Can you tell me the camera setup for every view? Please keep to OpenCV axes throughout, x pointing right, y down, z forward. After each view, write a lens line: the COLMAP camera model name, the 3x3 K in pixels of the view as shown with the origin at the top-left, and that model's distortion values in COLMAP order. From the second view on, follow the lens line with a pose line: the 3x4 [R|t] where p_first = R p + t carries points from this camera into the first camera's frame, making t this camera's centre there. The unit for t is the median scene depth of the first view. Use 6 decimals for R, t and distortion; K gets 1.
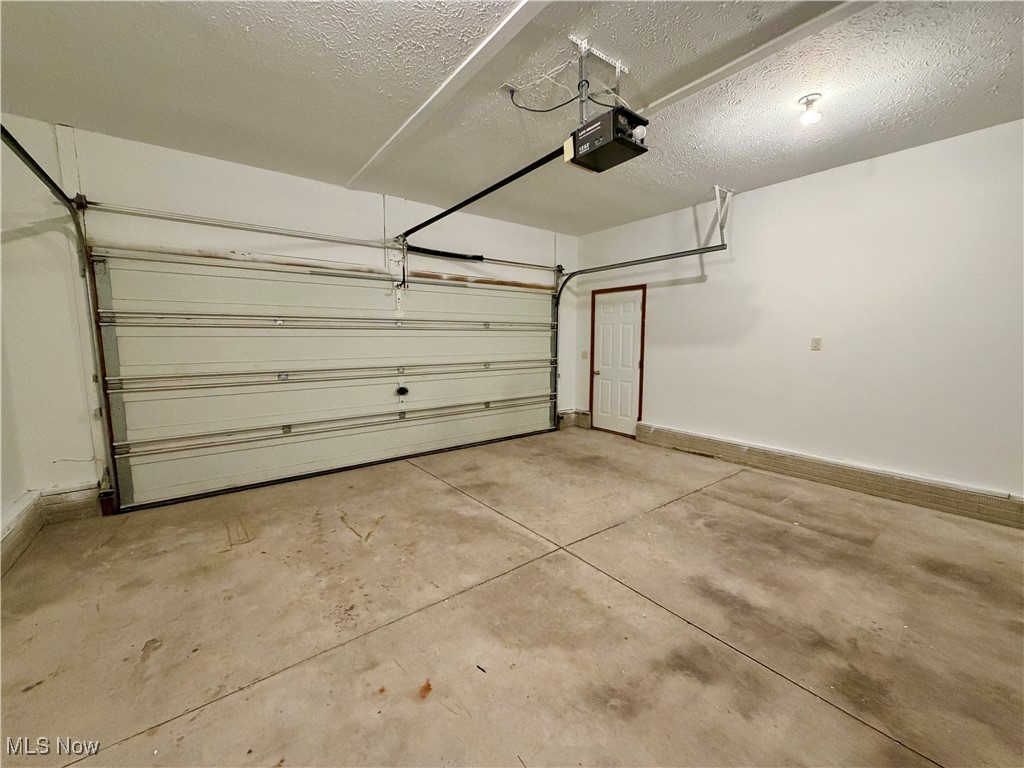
lens RADIAL K [[412.6, 0, 513.2], [0, 412.6, 388.7], [0, 0, 1]] dist [-0.000977, -0.000148]
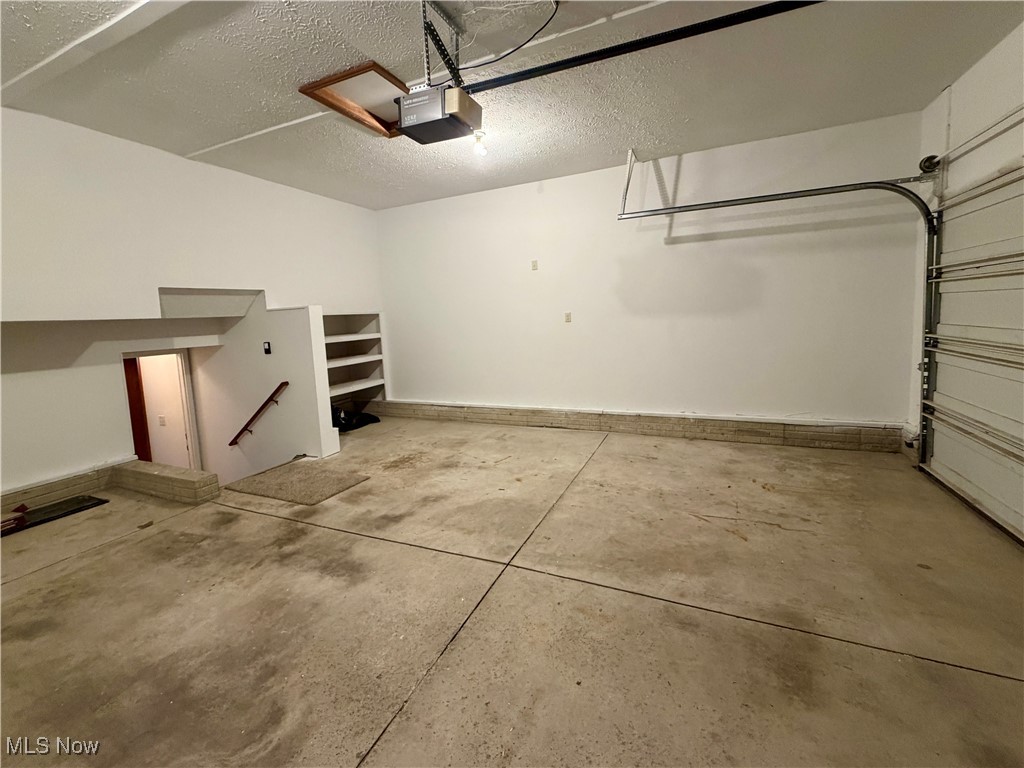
lens RADIAL K [[412.6, 0, 513.2], [0, 412.6, 388.7], [0, 0, 1]] dist [-0.000977, -0.000148]
pose [[-0.876354, 0.125157, -0.465122, 0.519498], [-0.013183, 0.959057, 0.282905, -0.228553], [0.481486, 0.254057, -0.838824, 1.845035]]
